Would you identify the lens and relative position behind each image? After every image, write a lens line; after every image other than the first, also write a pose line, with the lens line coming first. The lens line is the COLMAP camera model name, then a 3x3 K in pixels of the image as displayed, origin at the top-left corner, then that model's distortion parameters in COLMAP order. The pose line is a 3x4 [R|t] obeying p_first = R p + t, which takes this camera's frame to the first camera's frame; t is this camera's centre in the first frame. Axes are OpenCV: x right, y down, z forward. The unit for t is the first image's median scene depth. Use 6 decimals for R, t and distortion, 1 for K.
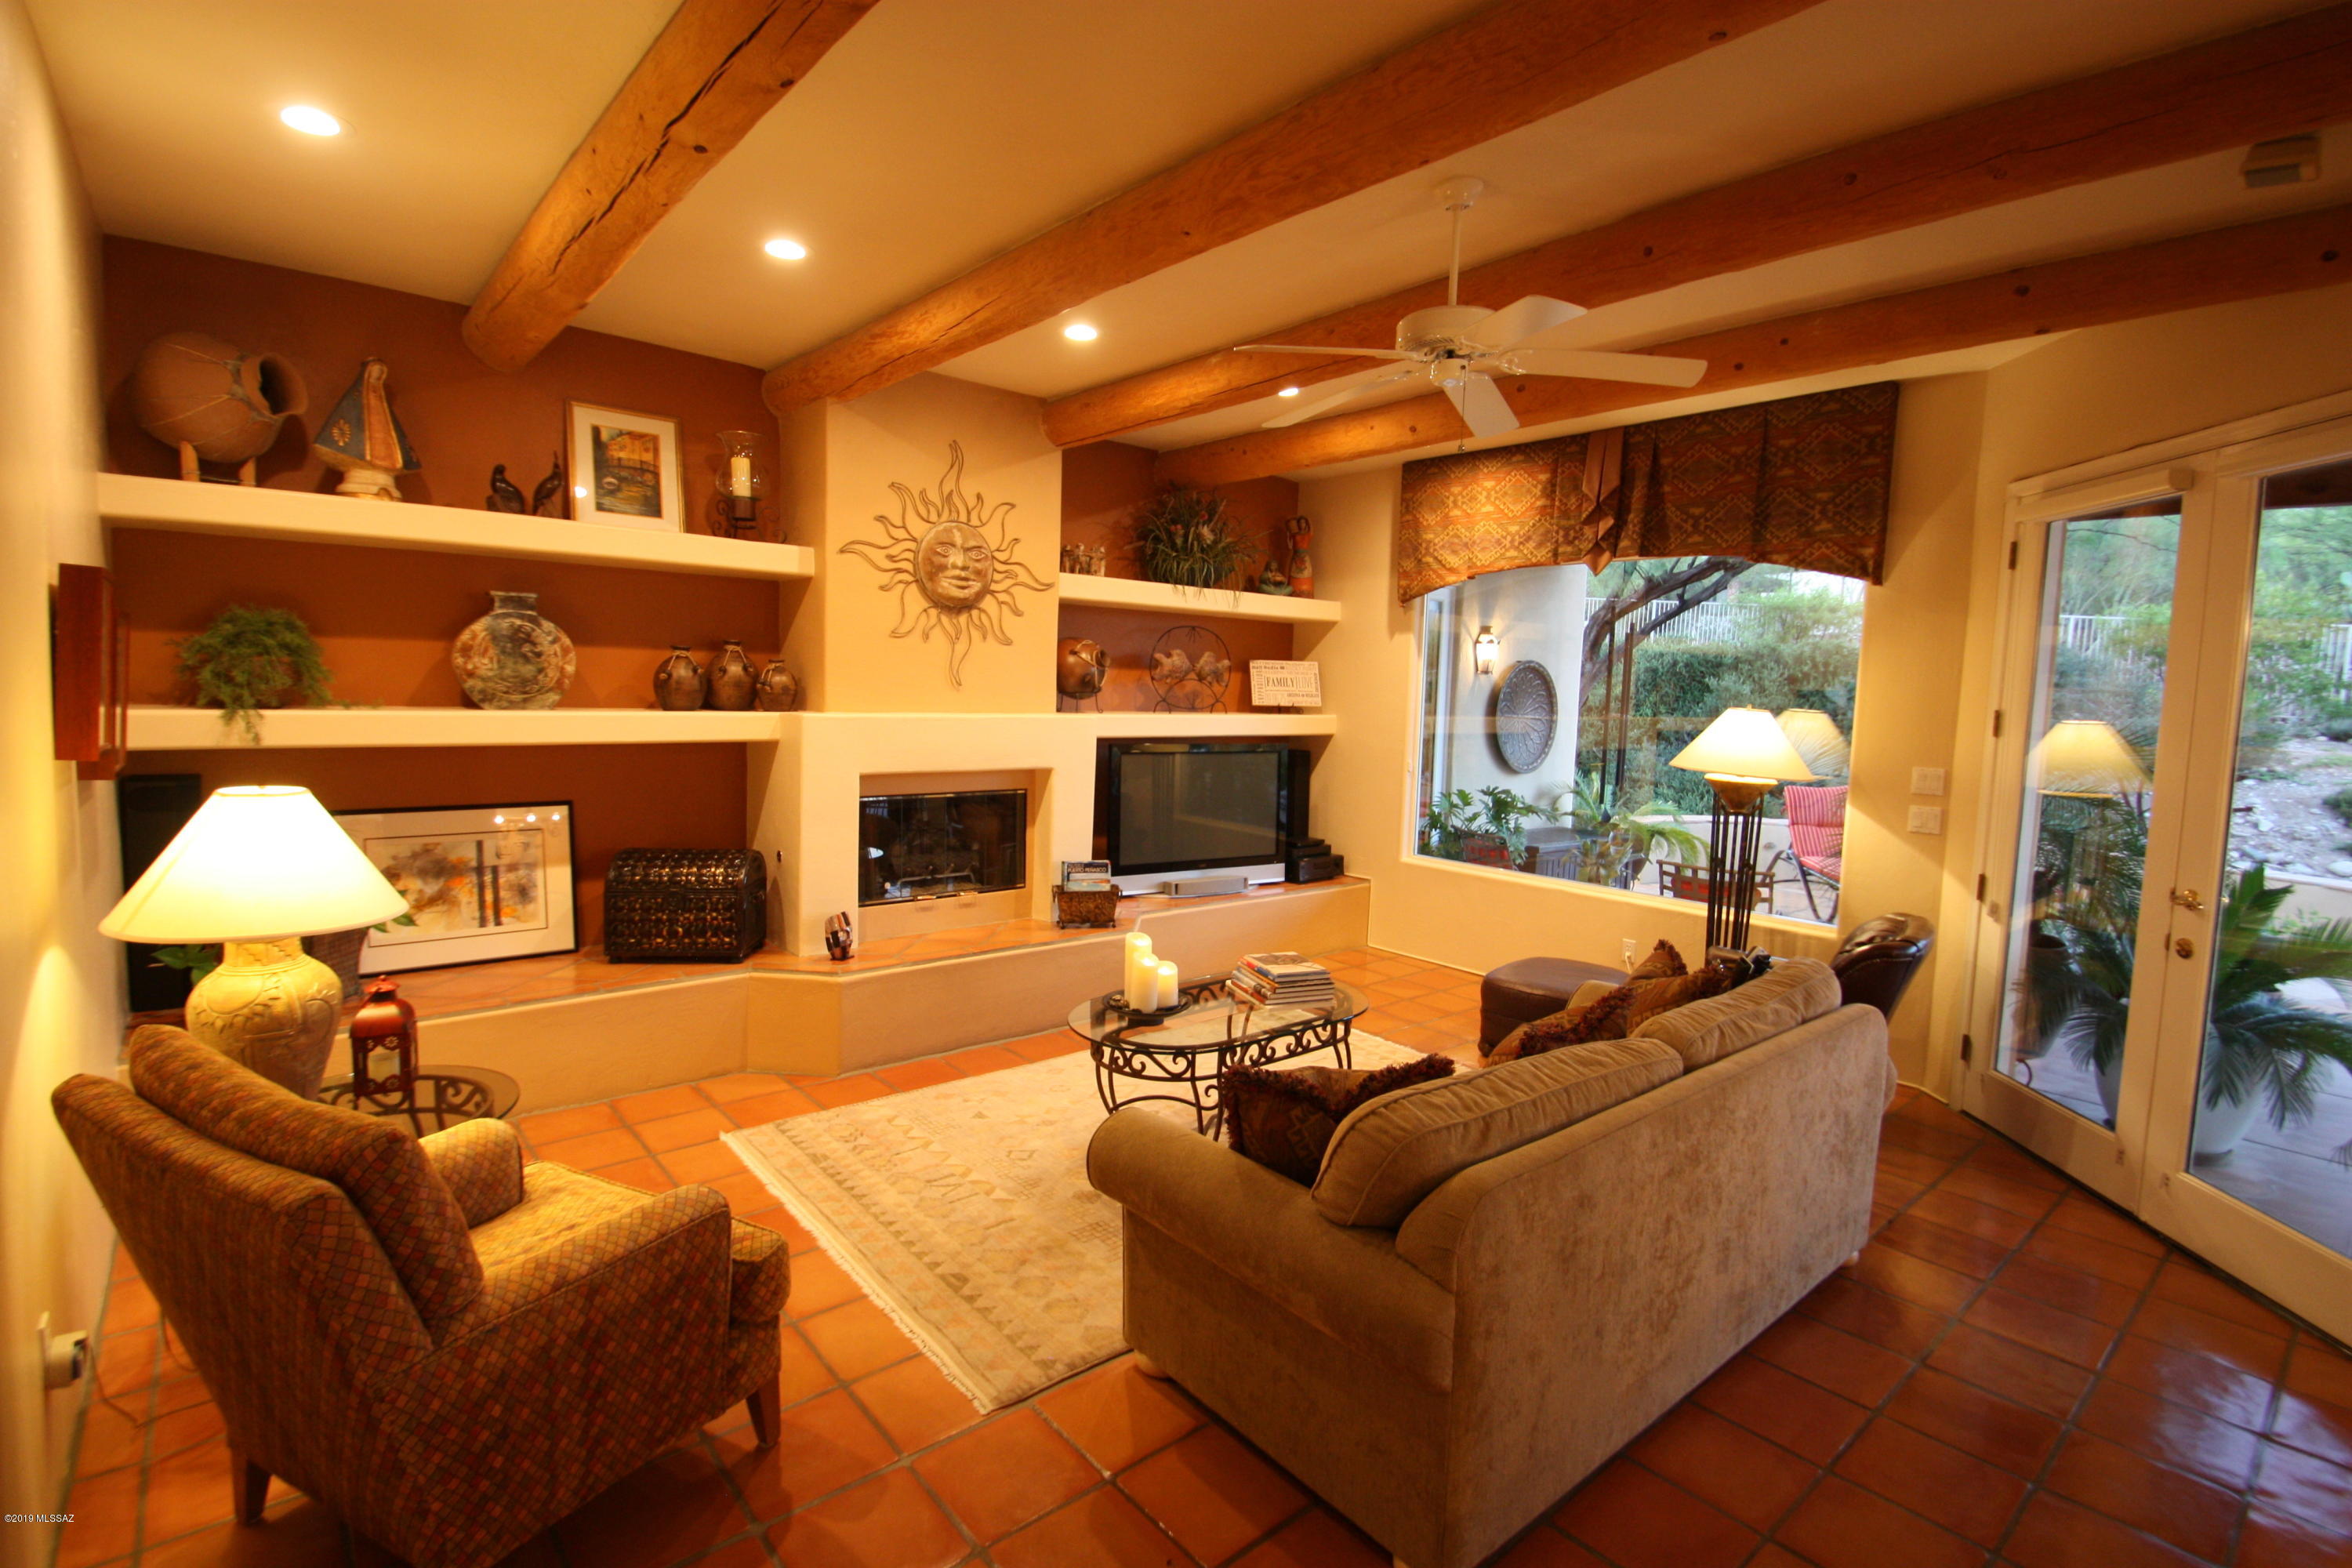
lens RADIAL K [[1096.2, 0, 1196.5], [0, 1096.2, 792.5], [0, 0, 1]] dist [0.010411, -0.014757]
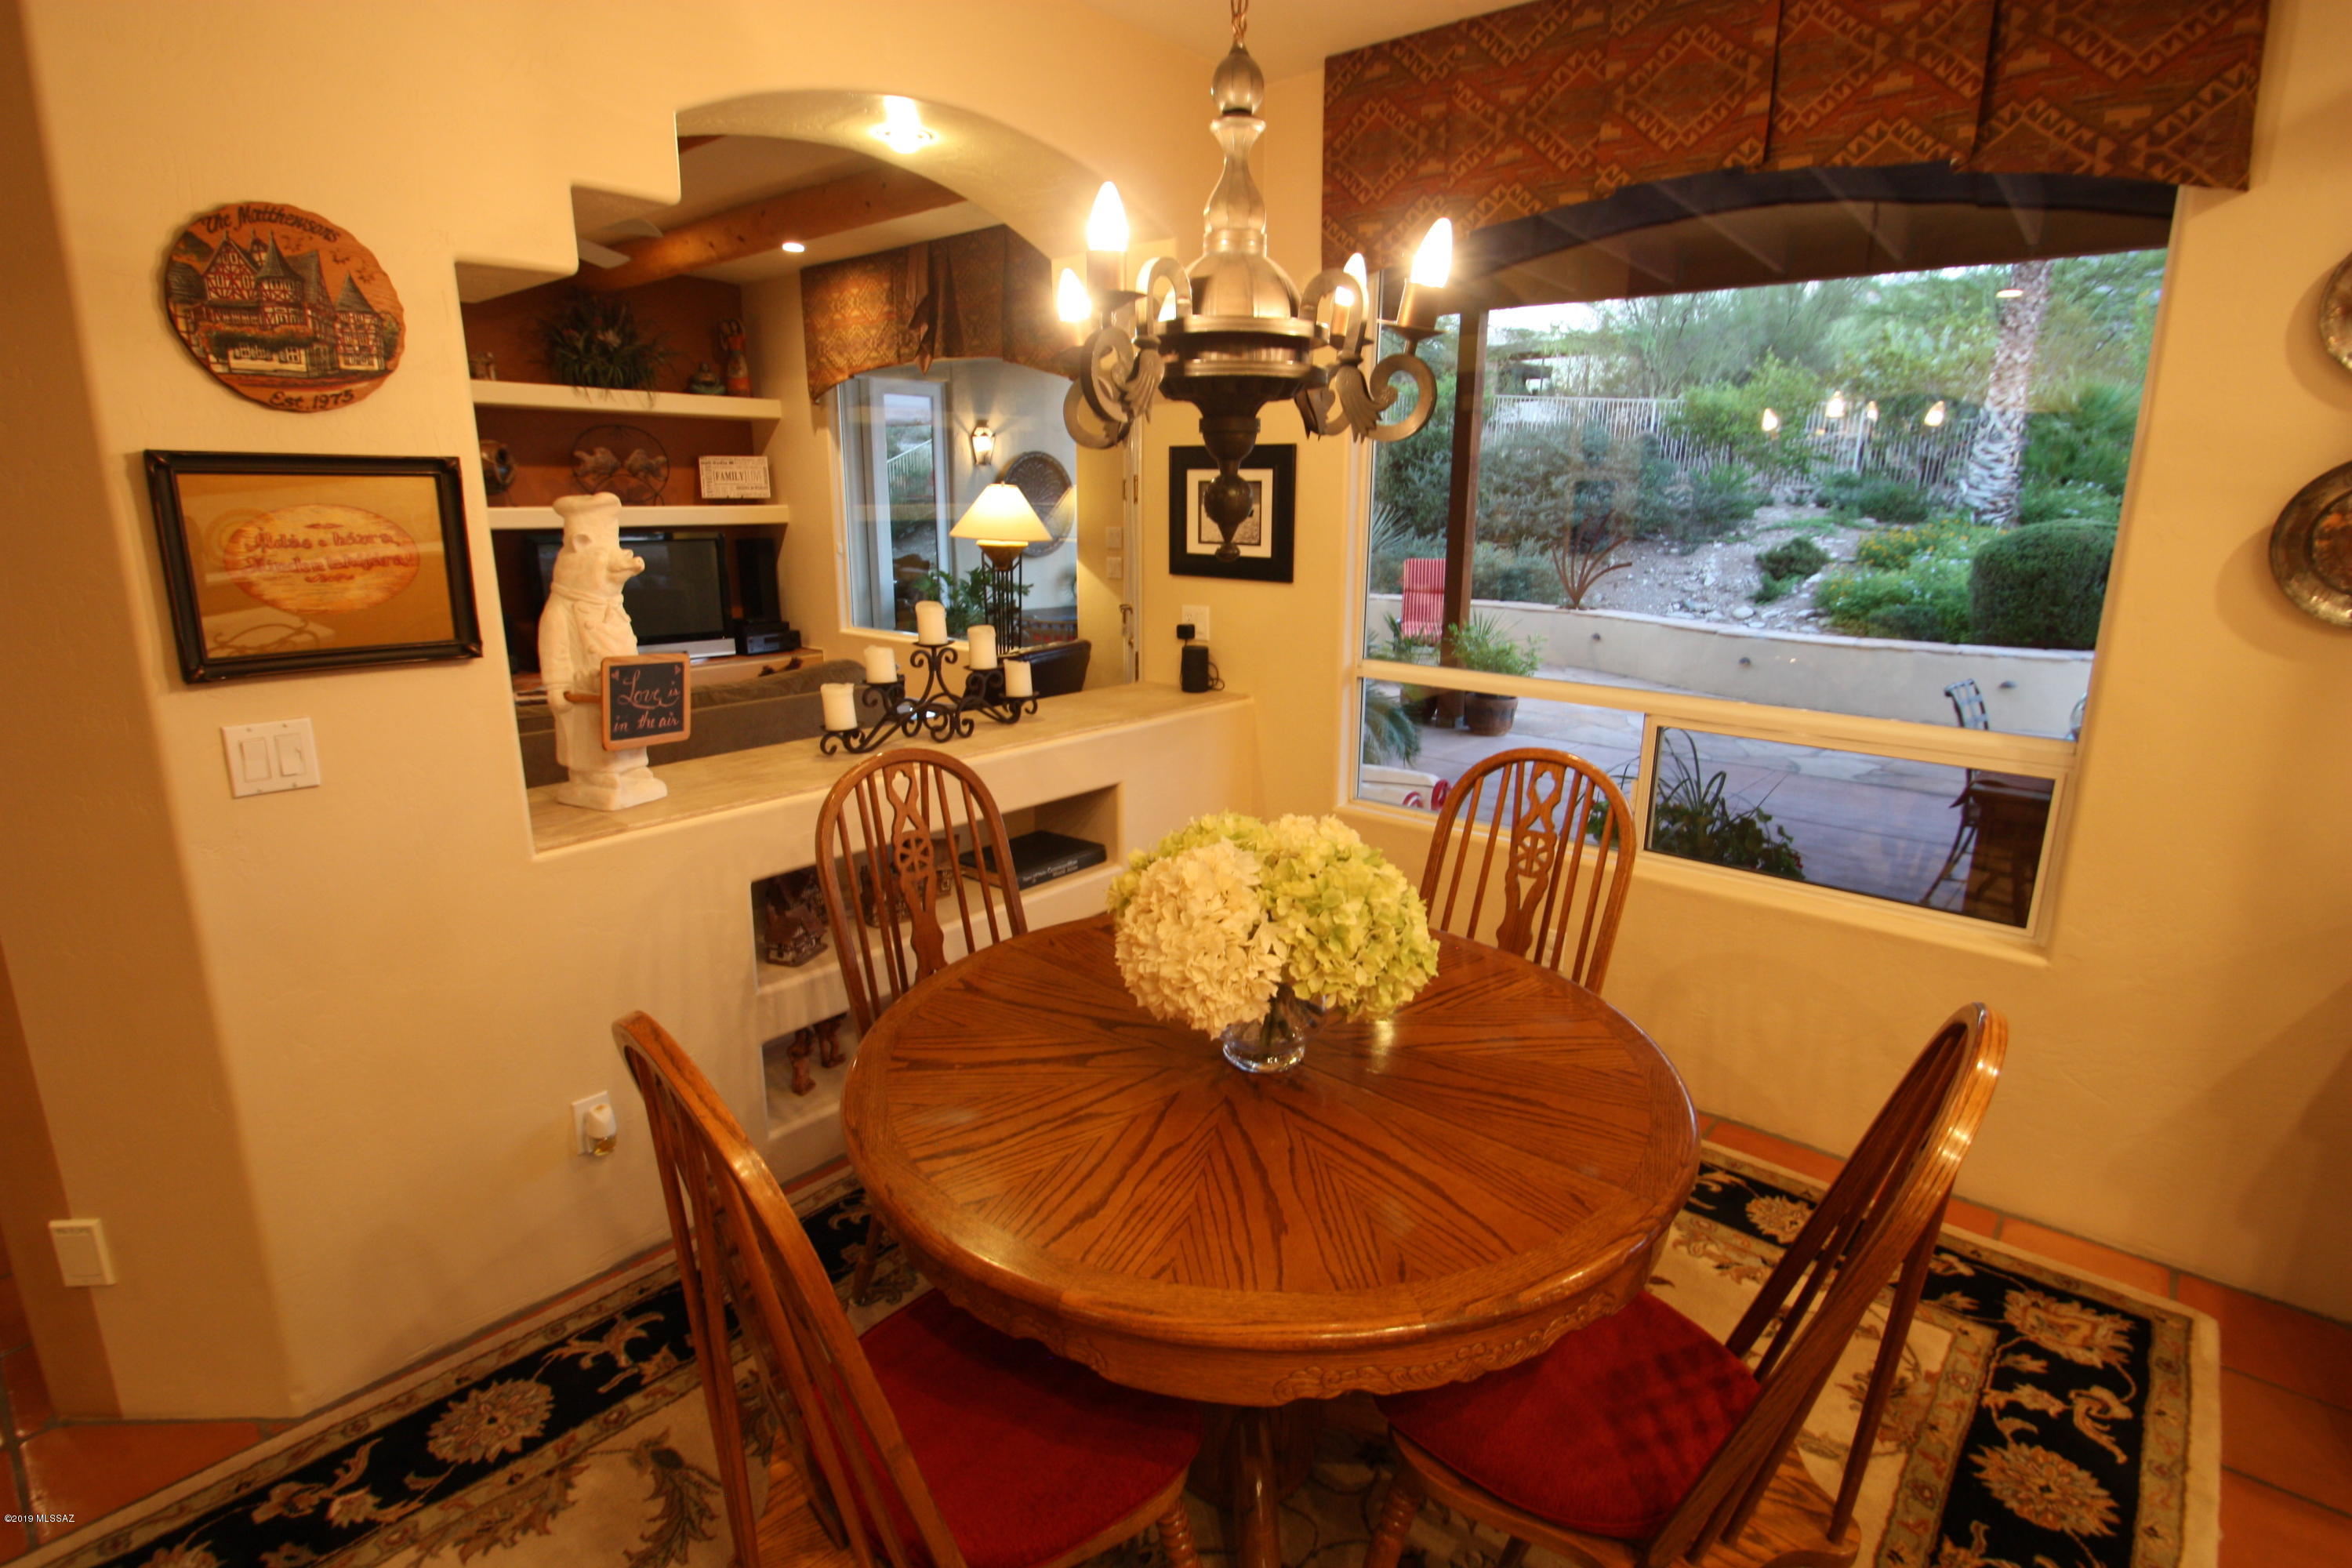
lens RADIAL K [[1096.2, 0, 1183.8], [0, 1096.2, 759.0], [0, 0, 1]] dist [0.010411, -0.014757]
pose [[0.988345, -0.059445, 0.140142, 0.498760], [0.038415, 0.988204, 0.148249, 0.049223], [-0.147302, -0.141138, 0.978970, -0.271037]]
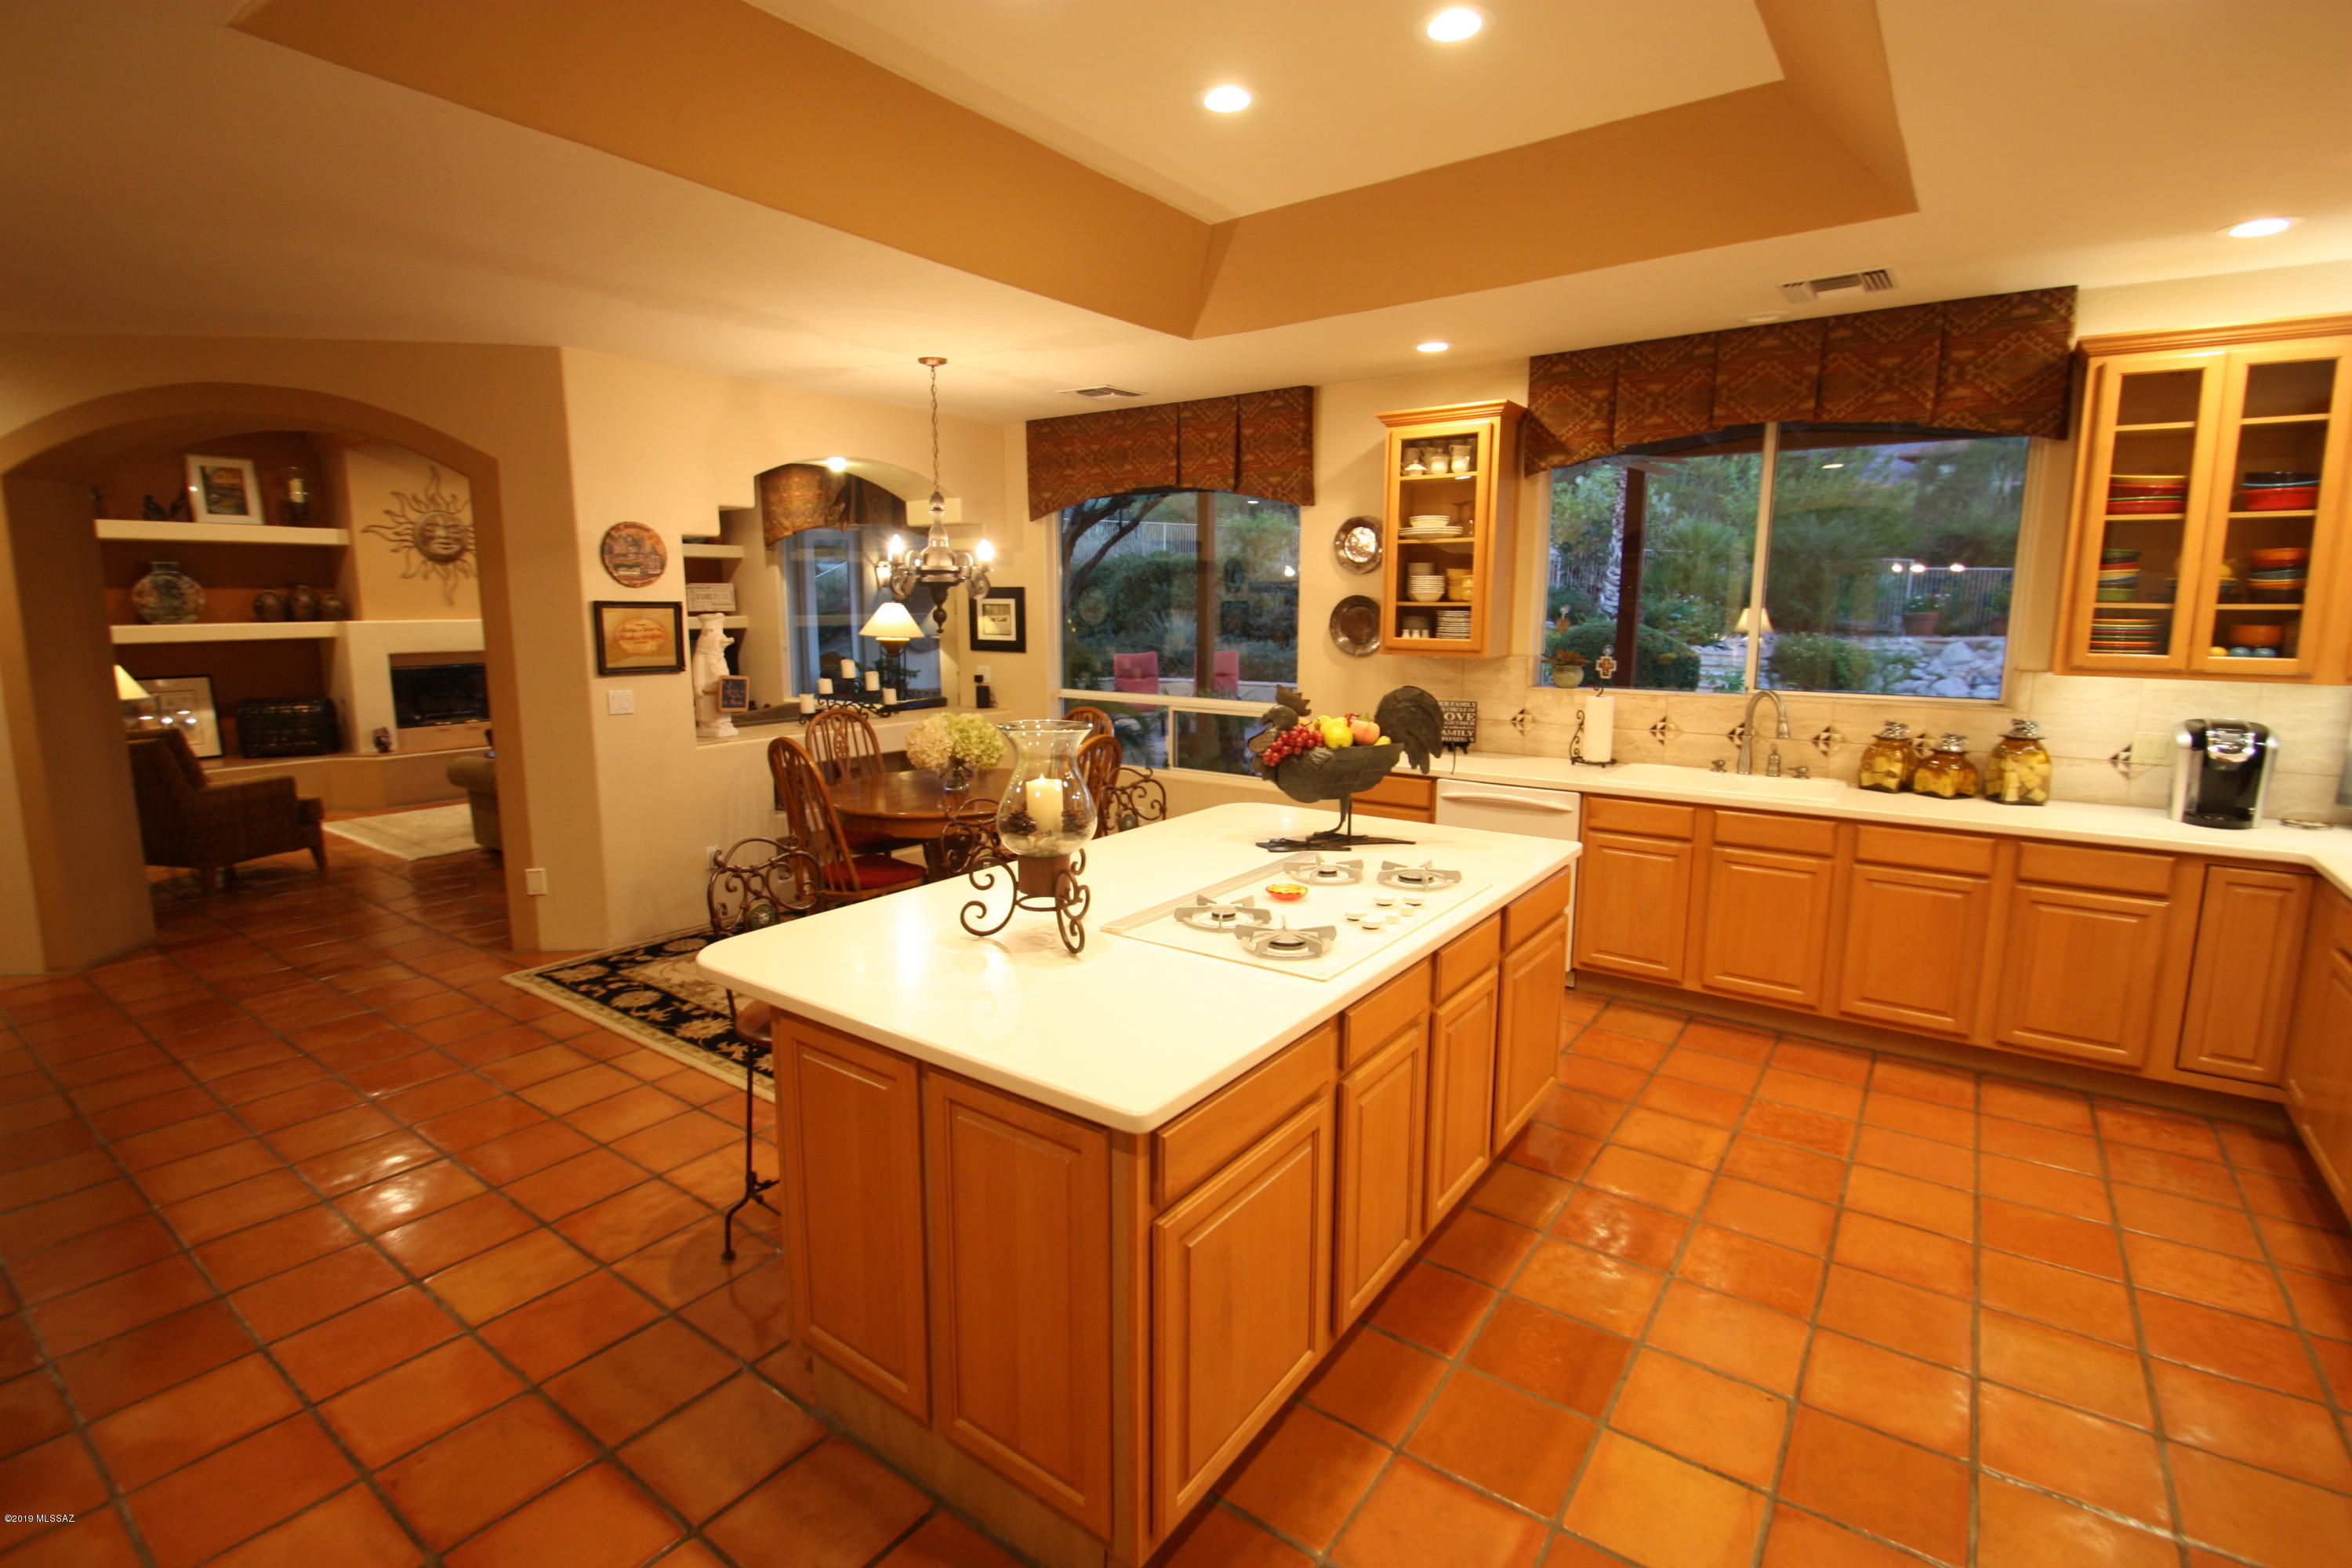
lens RADIAL K [[1096.2, 0, 1192.3], [0, 1096.2, 785.5], [0, 0, 1]] dist [0.010411, -0.014757]
pose [[0.972664, -0.065358, 0.222828, 0.551141], [0.048289, 0.995526, 0.081211, 0.112546], [-0.227139, -0.068231, 0.971469, -1.054503]]
